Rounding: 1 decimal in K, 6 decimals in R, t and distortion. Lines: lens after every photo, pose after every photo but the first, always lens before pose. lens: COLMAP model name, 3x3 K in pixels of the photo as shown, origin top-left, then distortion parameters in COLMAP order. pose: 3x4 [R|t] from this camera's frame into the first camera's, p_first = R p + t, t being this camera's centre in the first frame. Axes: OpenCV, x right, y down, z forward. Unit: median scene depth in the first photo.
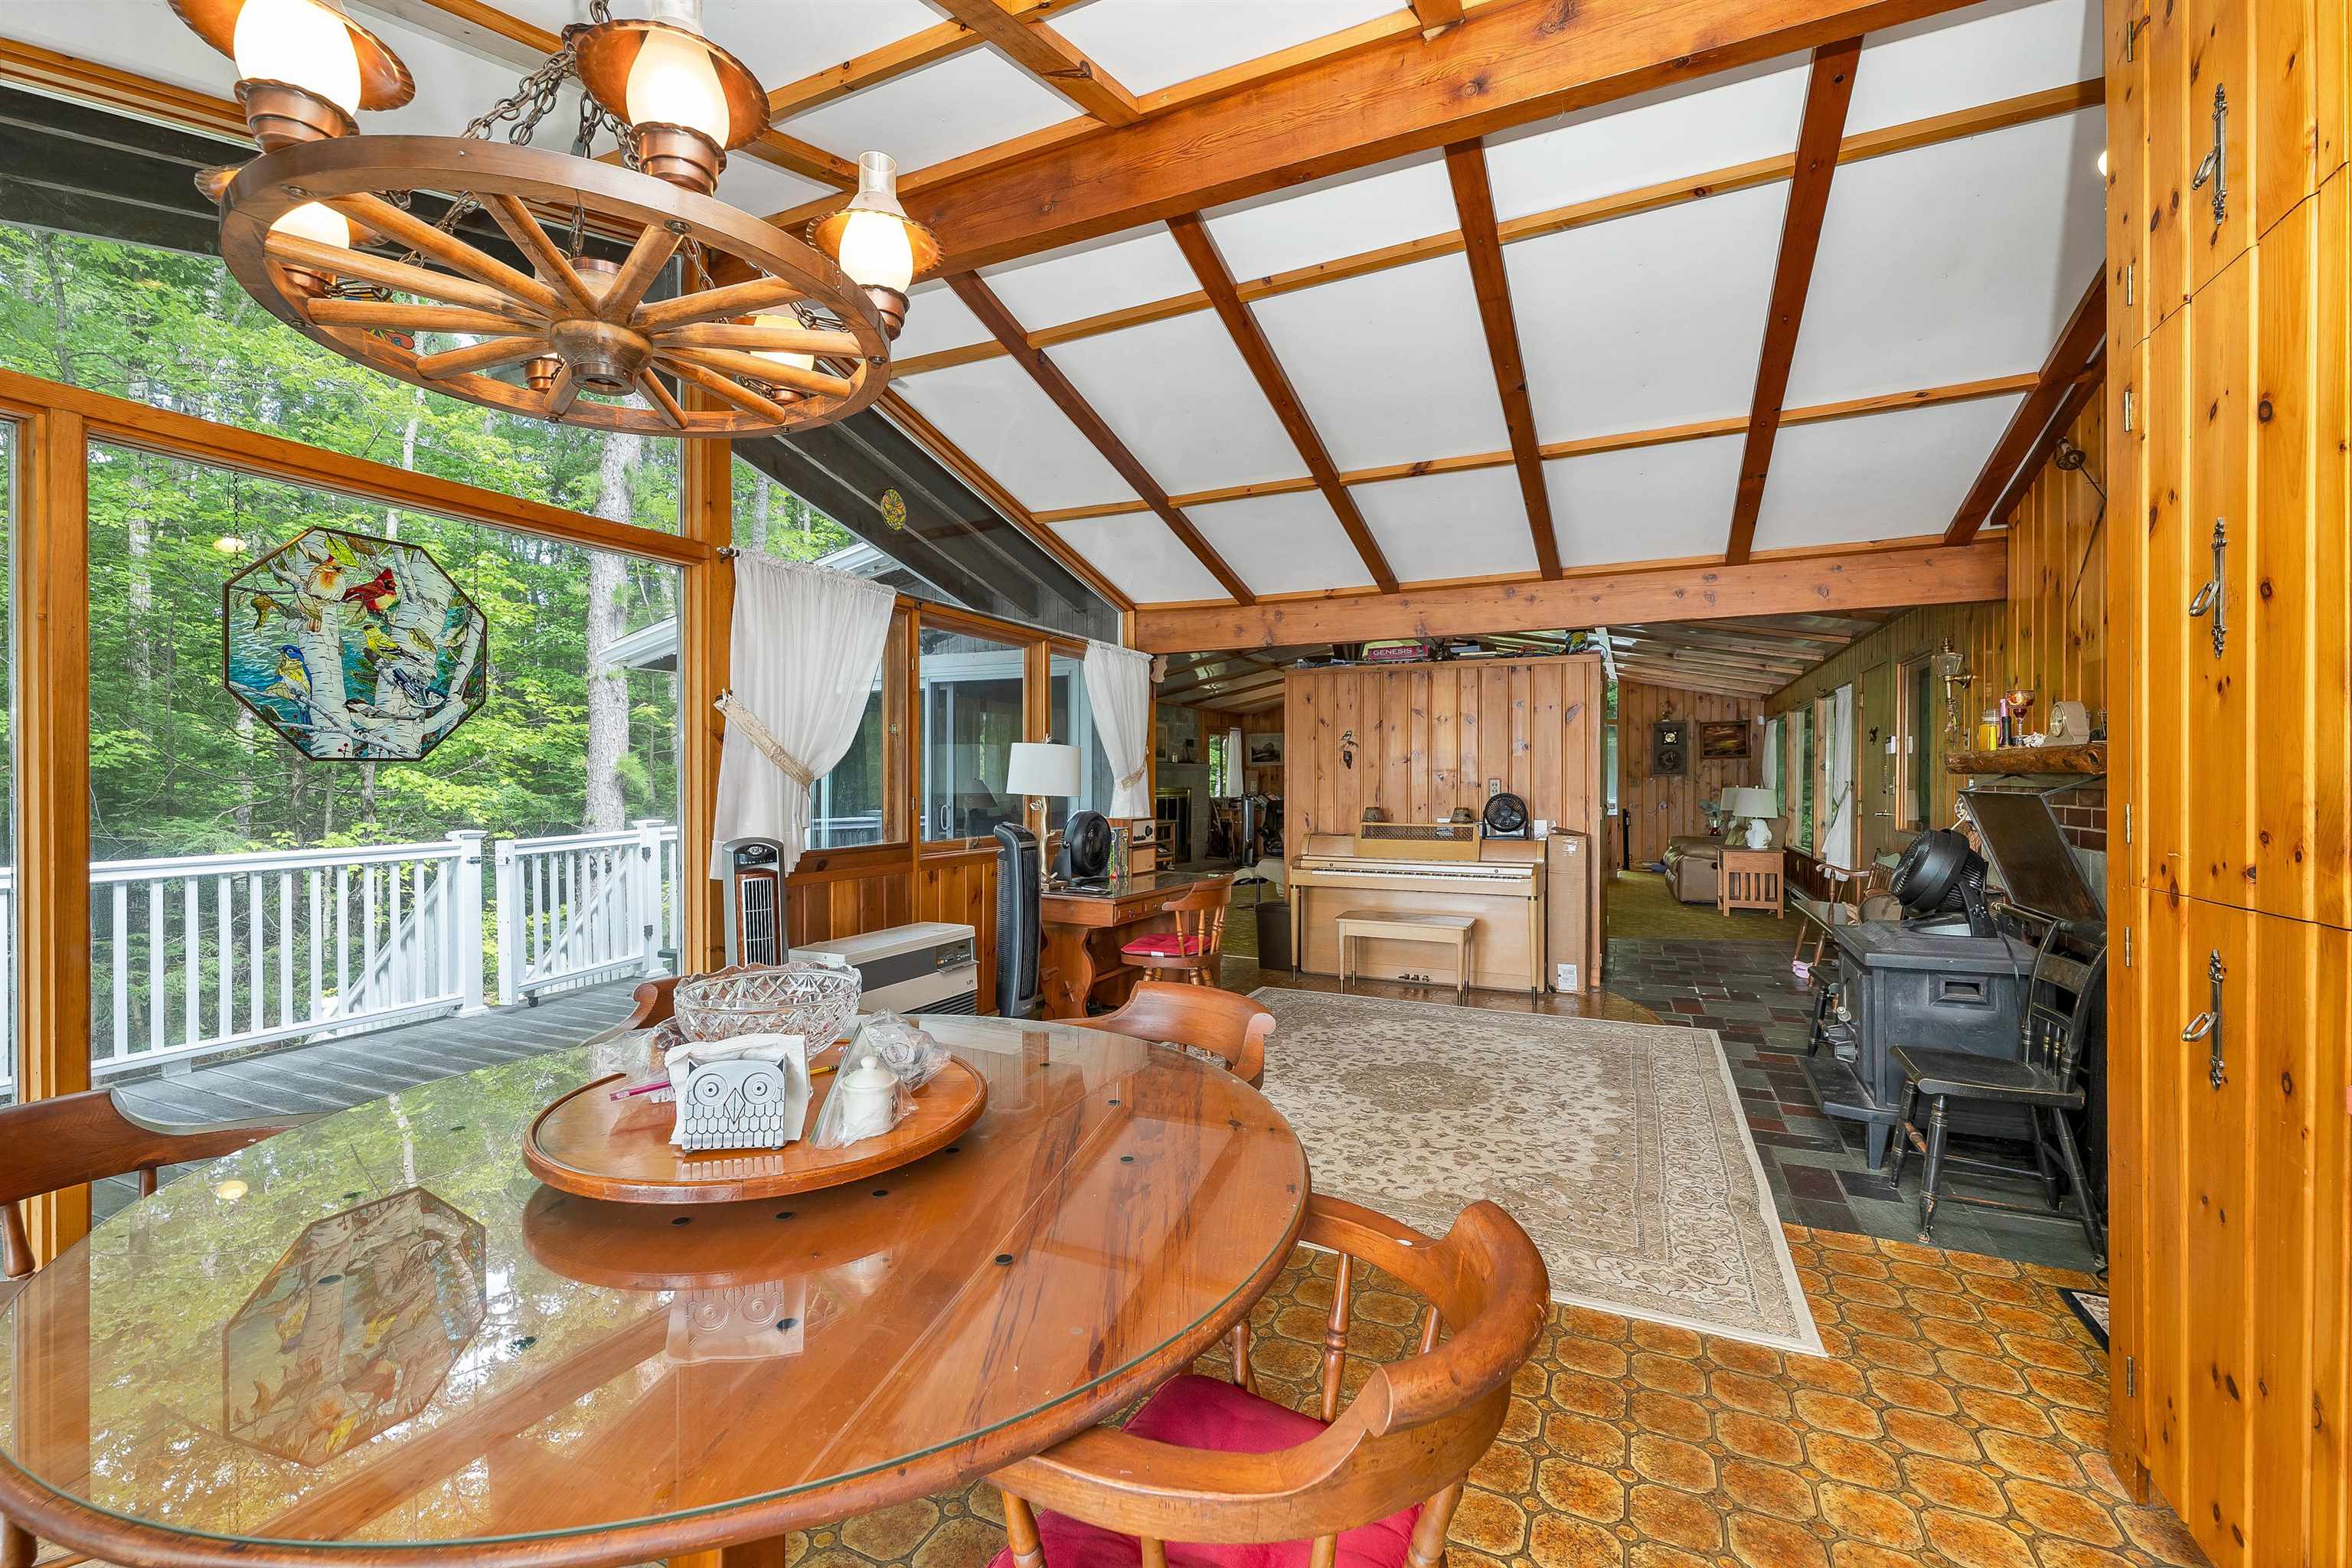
lens RADIAL K [[982.5, 0, 1167.9], [0, 982.5, 777.5], [0, 0, 1]] dist [0.007493, -0.003071]
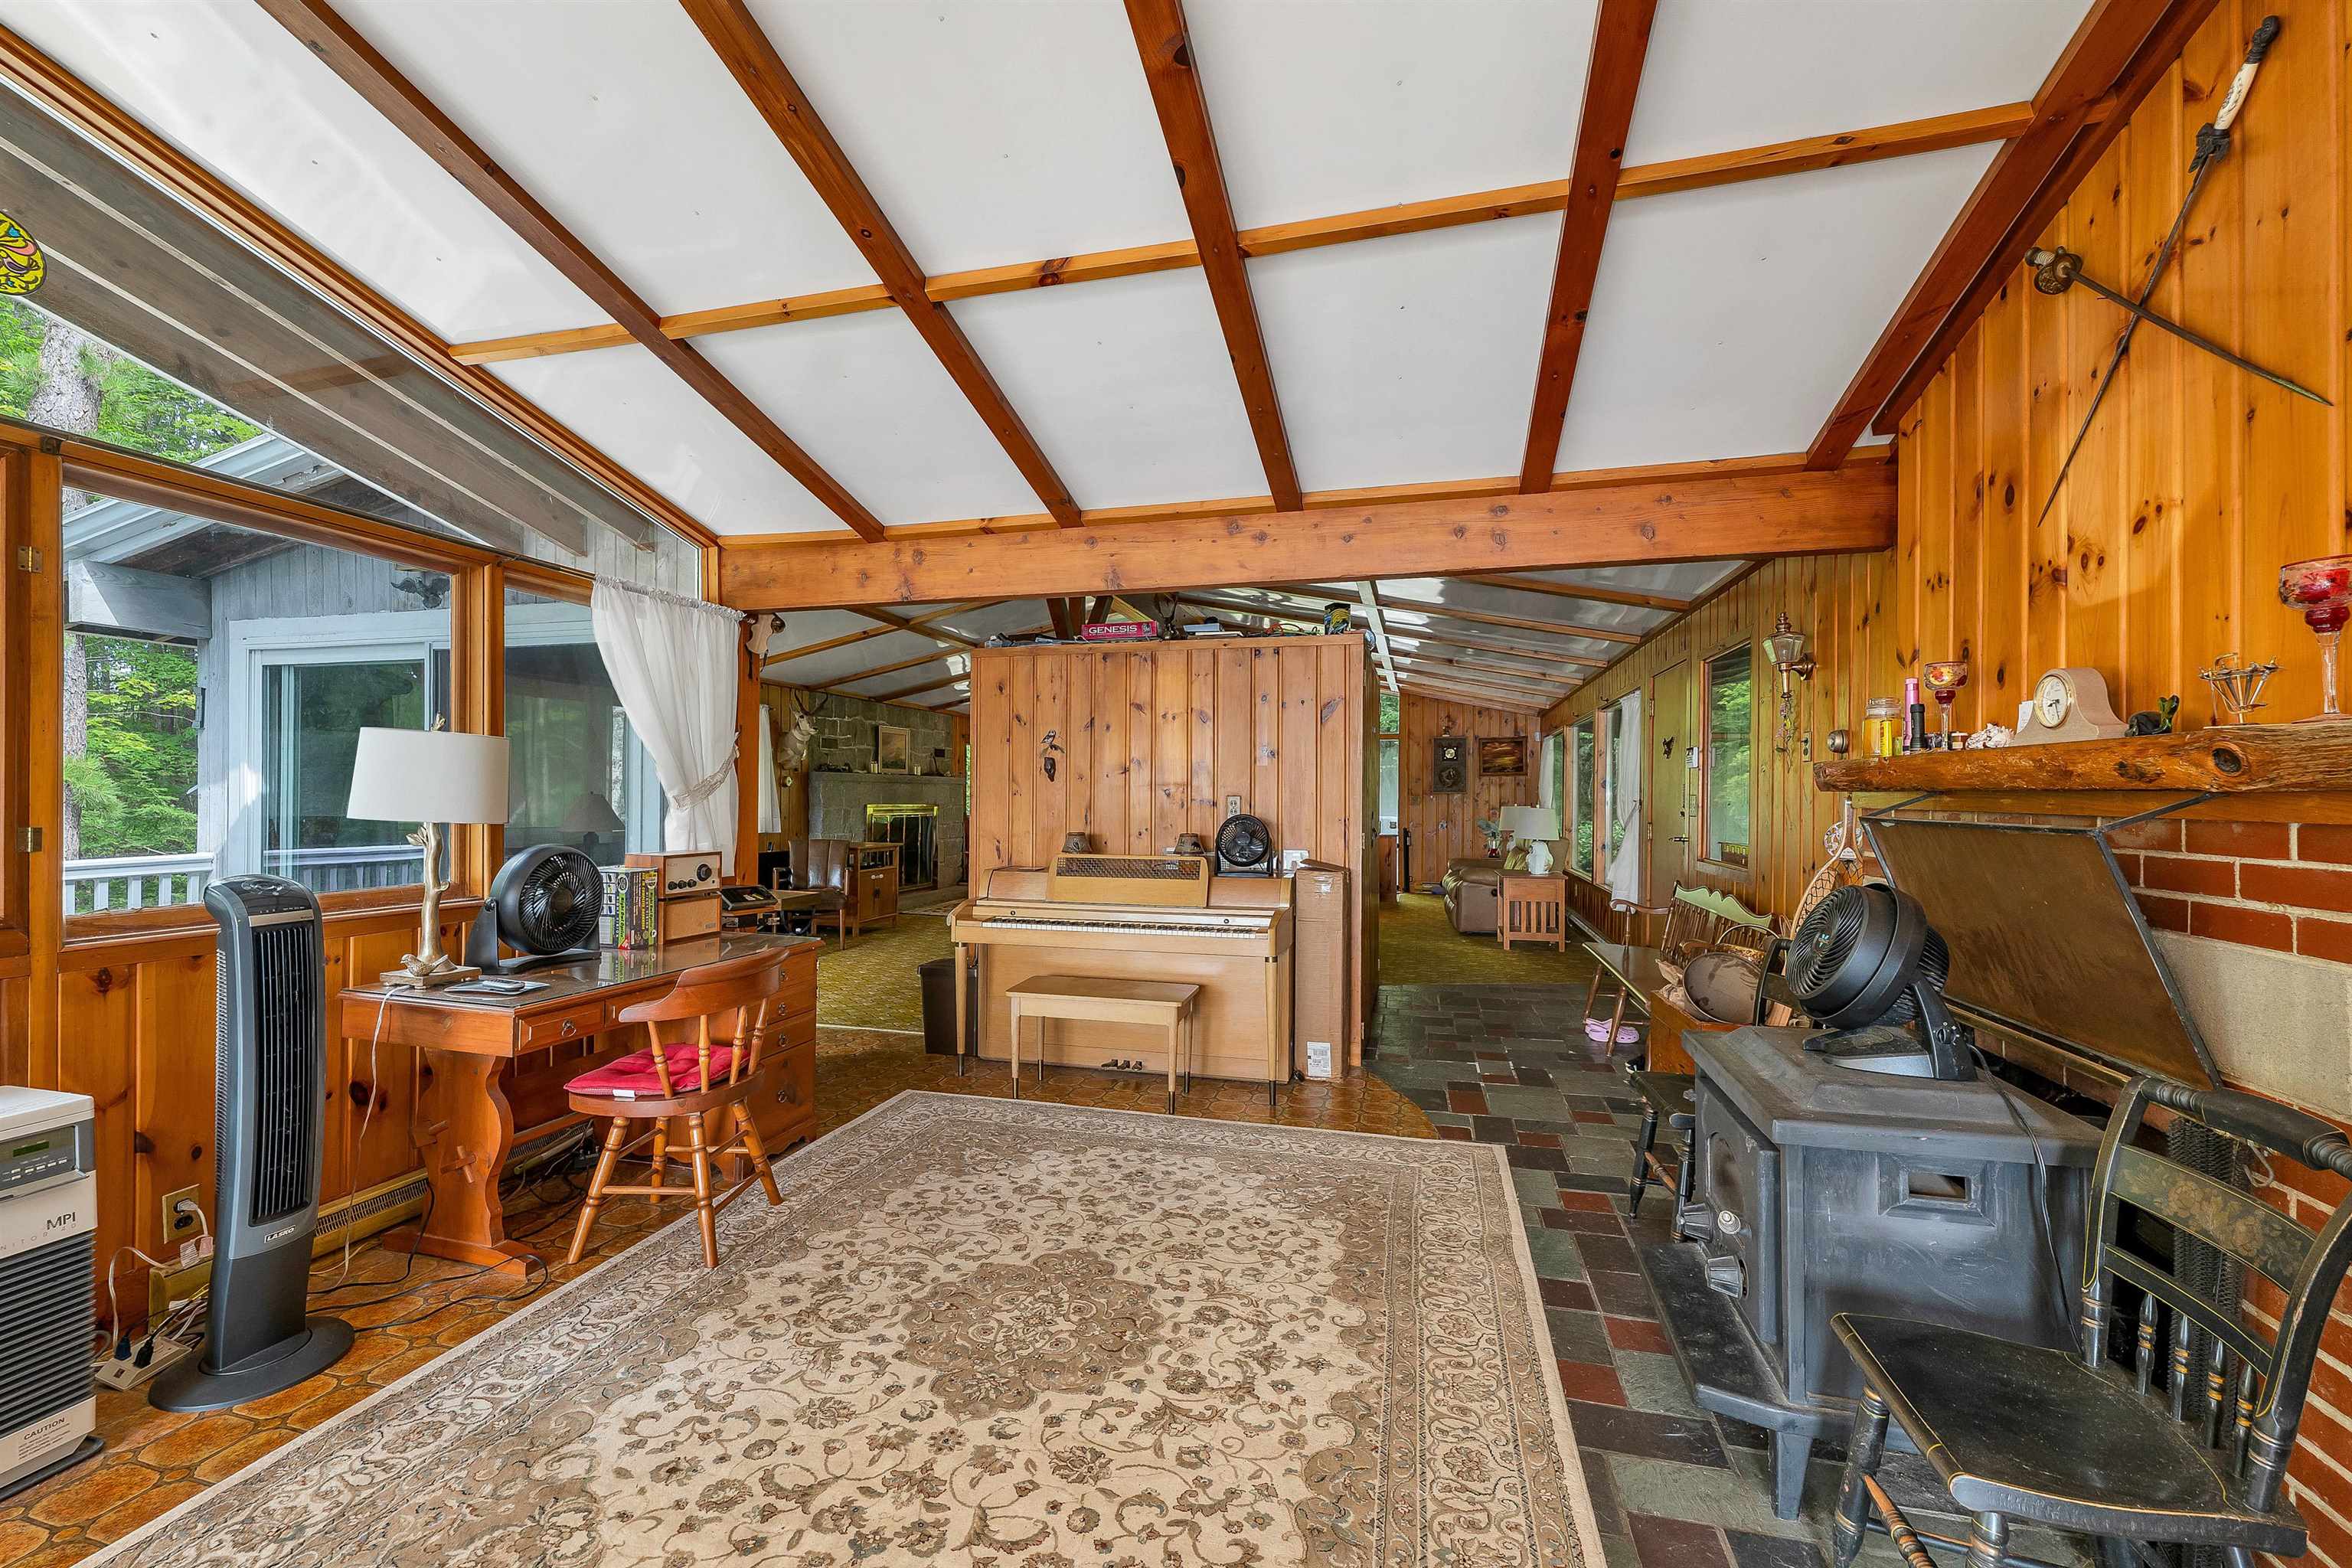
lens RADIAL K [[982.5, 0, 1158.7], [0, 982.5, 790.7], [0, 0, 1]] dist [0.007493, -0.003071]
pose [[0.983385, 0.006011, 0.181435, 0.216324], [-0.005423, 0.999978, -0.003737, 0.000974], [-0.181453, 0.002691, 0.983396, 0.413072]]
